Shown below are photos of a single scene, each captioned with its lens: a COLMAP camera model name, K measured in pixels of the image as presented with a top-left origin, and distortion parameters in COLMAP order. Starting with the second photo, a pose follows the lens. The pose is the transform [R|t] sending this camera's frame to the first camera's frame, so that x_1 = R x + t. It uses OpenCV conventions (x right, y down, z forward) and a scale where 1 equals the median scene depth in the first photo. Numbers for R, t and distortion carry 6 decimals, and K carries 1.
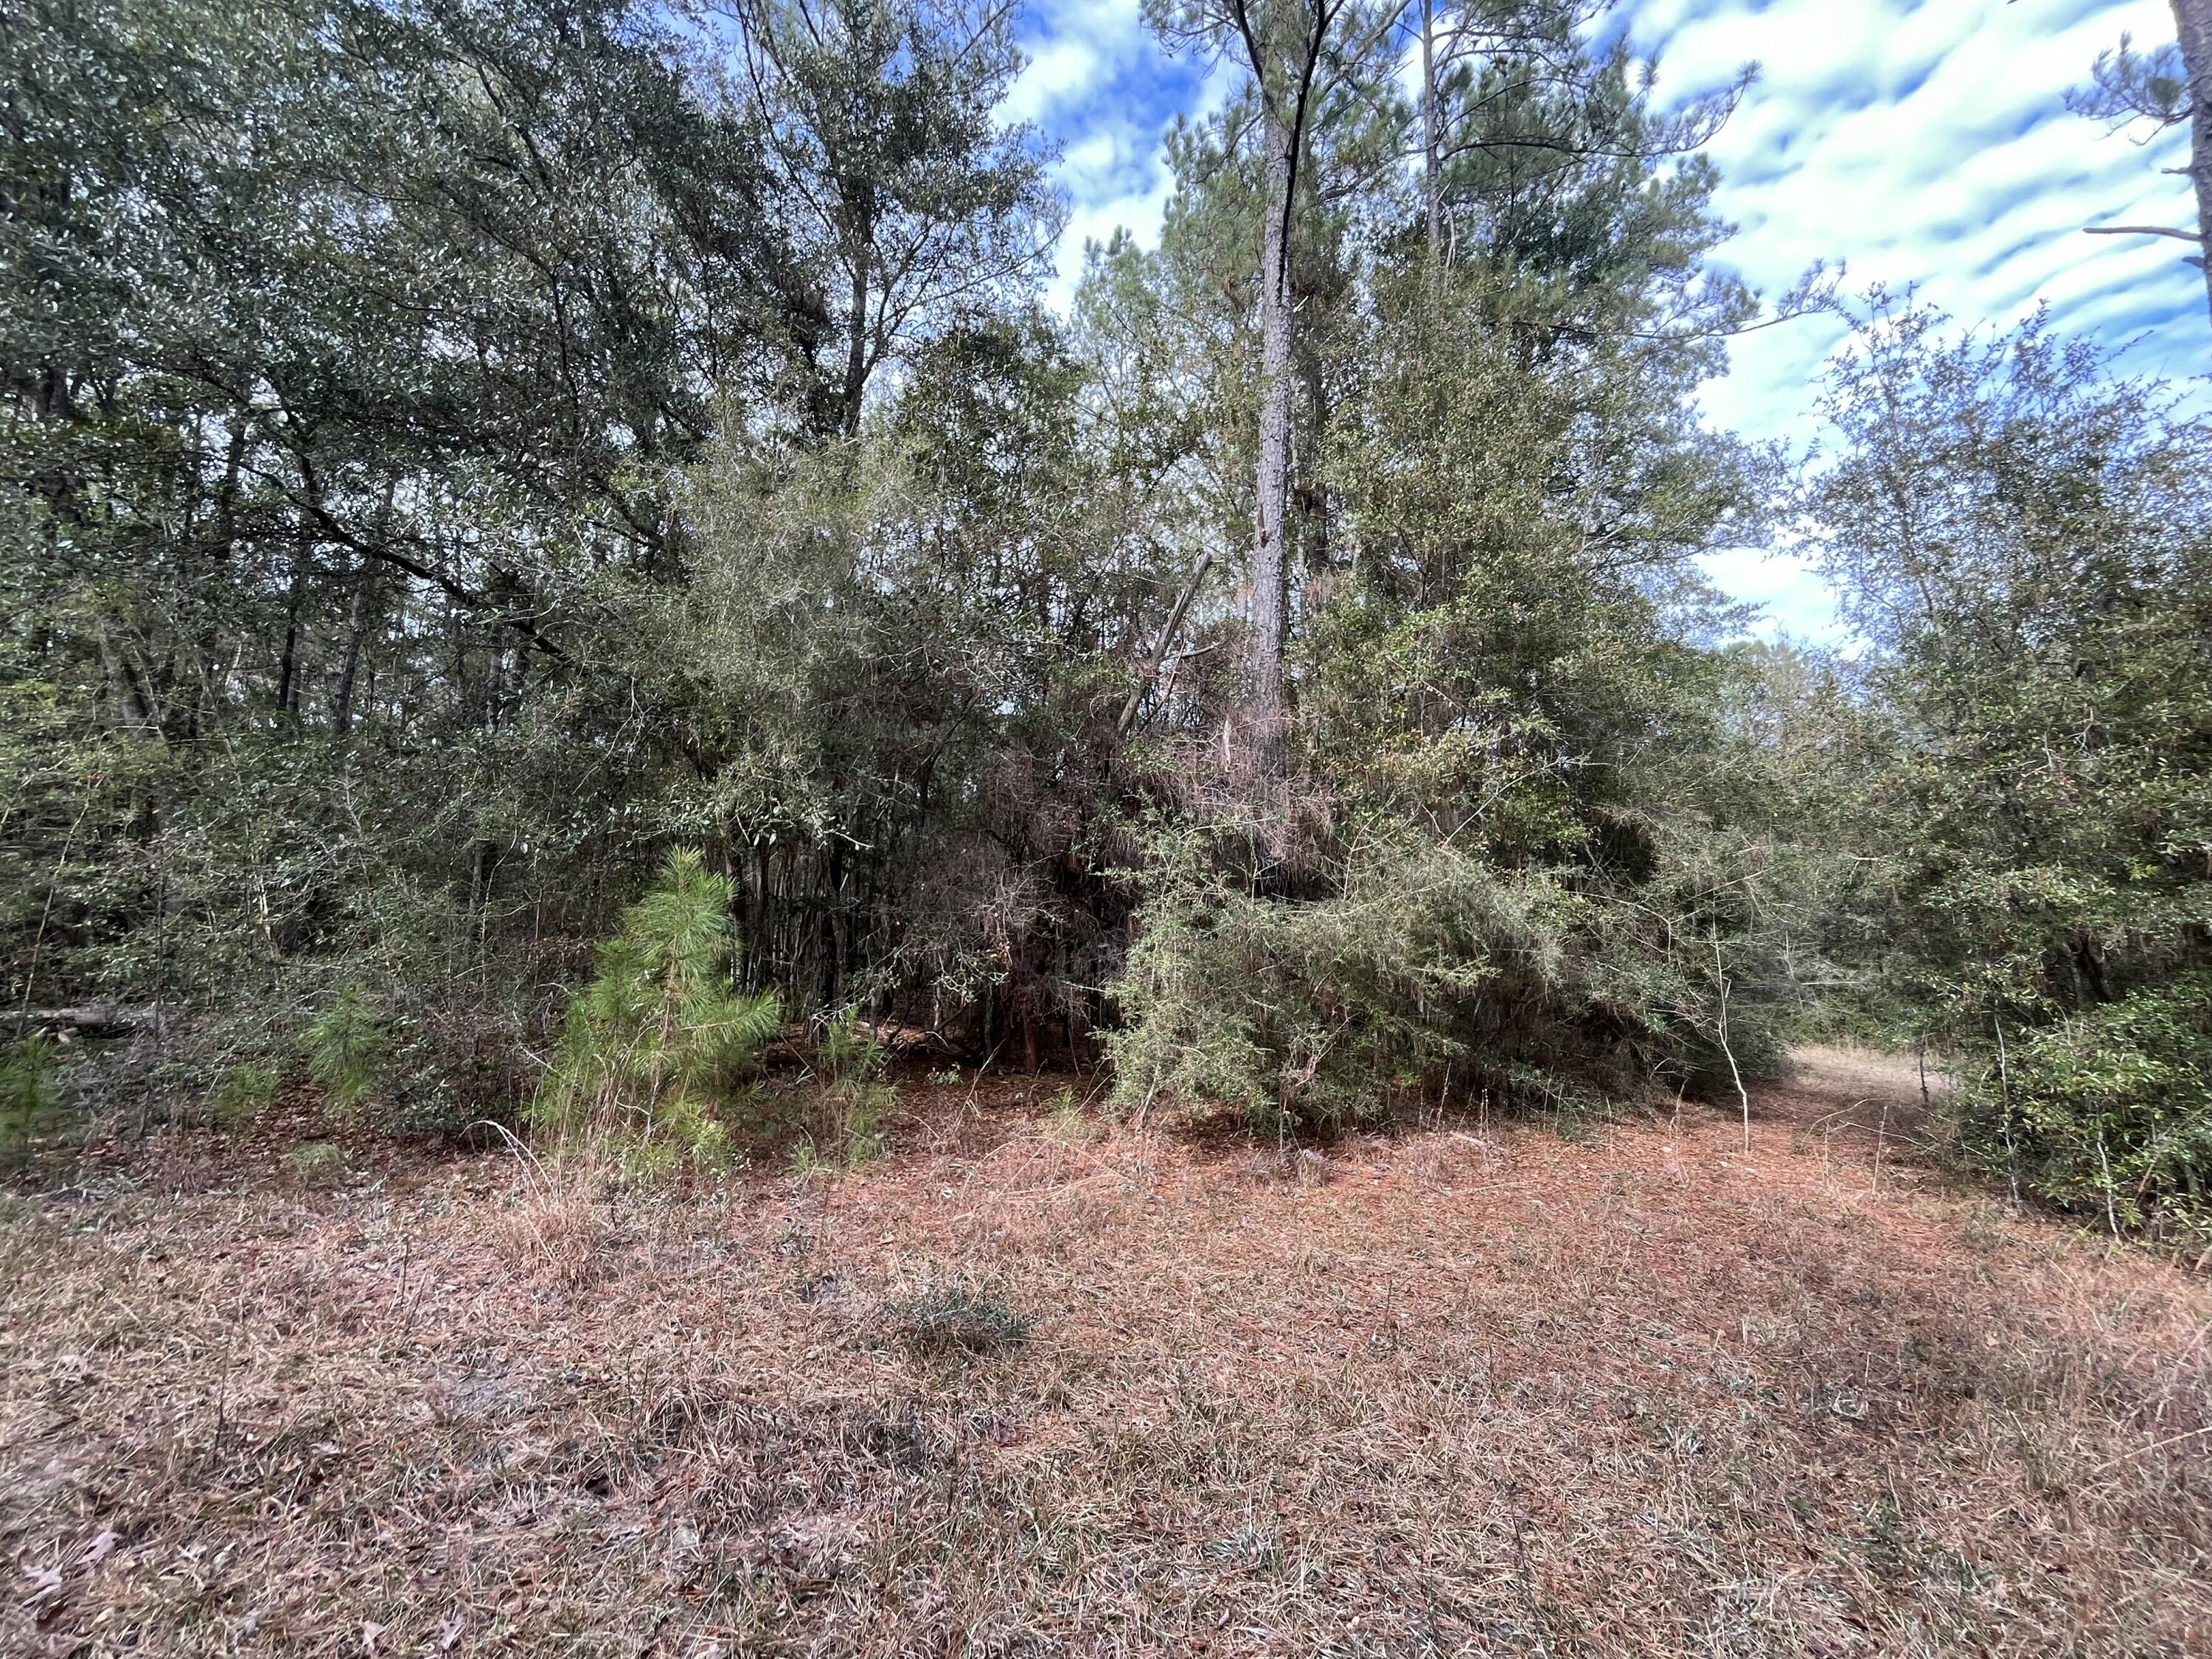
lens RADIAL K [[904.6, 0, 1106.0], [0, 904.6, 829.5], [0, 0, 1]] dist [-0.000060, -0.000329]
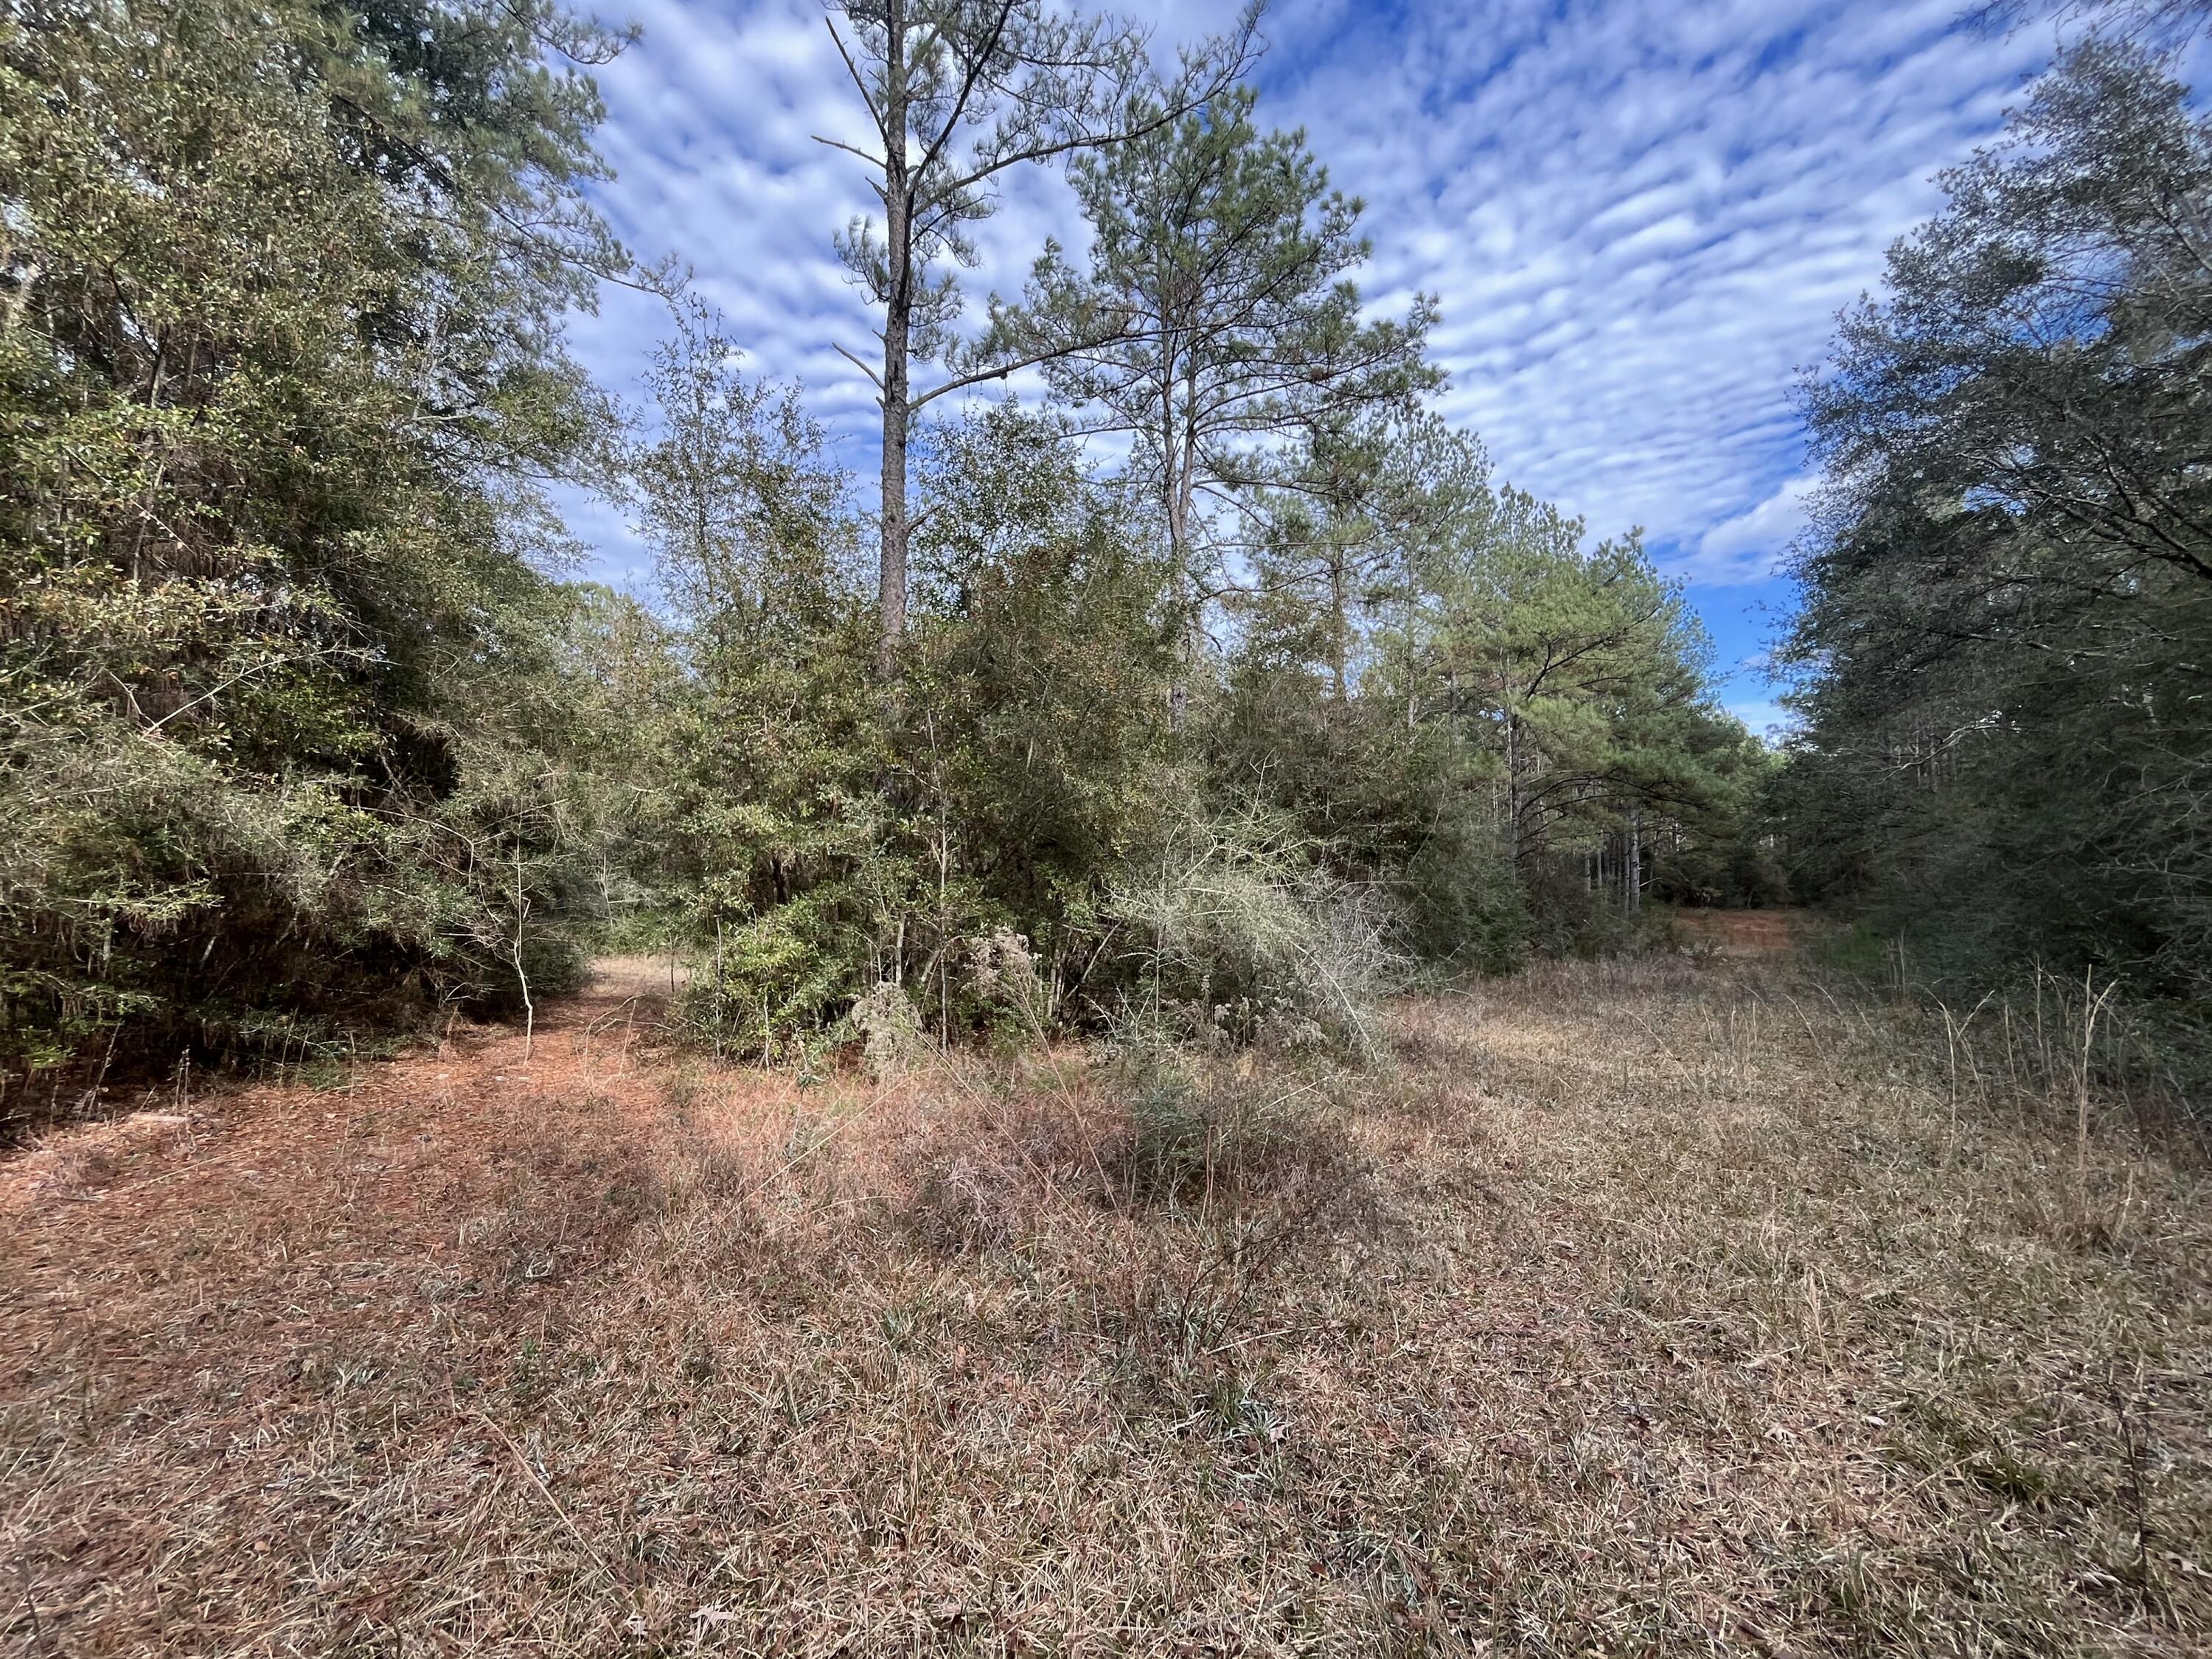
lens RADIAL K [[904.6, 0, 1106.0], [0, 904.6, 829.5], [0, 0, 1]] dist [-0.000060, -0.000329]
pose [[0.421643, 0.031782, 0.906205, 0.036404], [-0.104985, 0.994376, 0.013973, 0.003543], [-0.900664, -0.101030, 0.422608, -0.022189]]
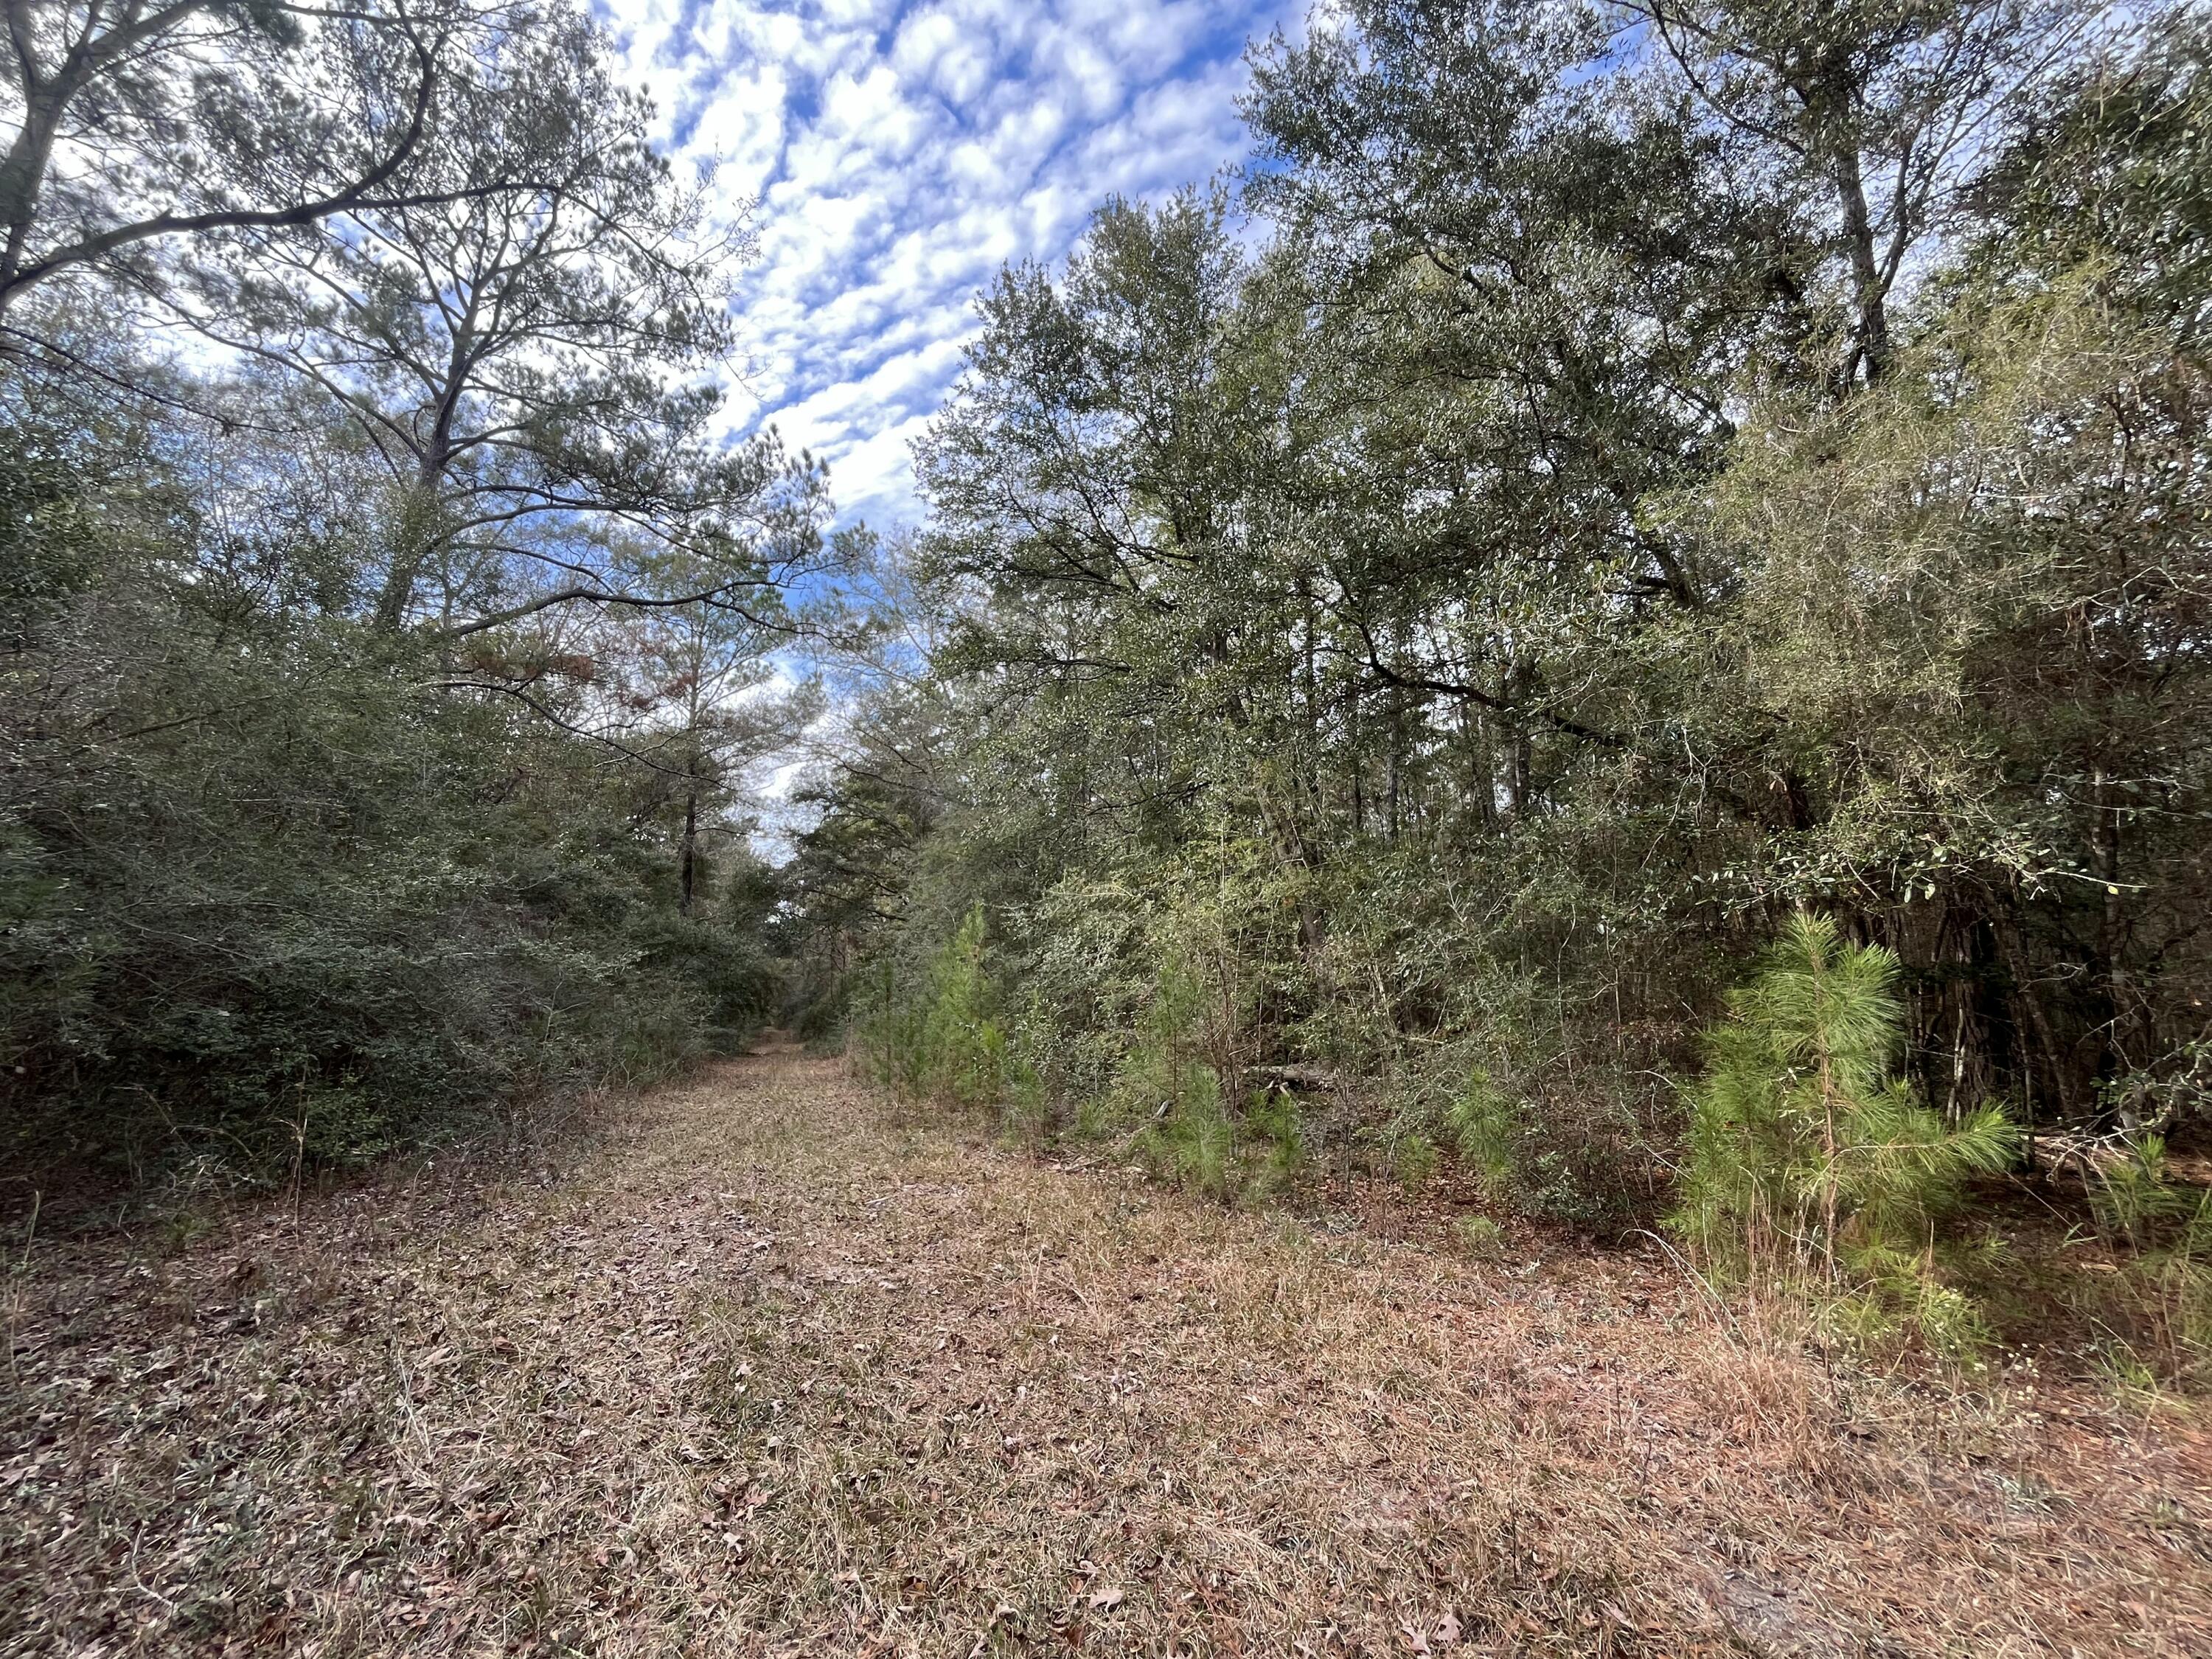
lens RADIAL K [[904.6, 0, 1106.0], [0, 904.6, 829.5], [0, 0, 1]] dist [-0.000060, -0.000329]
pose [[0.529407, -0.166325, -0.831904, -0.094513], [0.100569, 0.985983, -0.133131, -0.008188], [0.842386, -0.013183, 0.538713, 0.034490]]
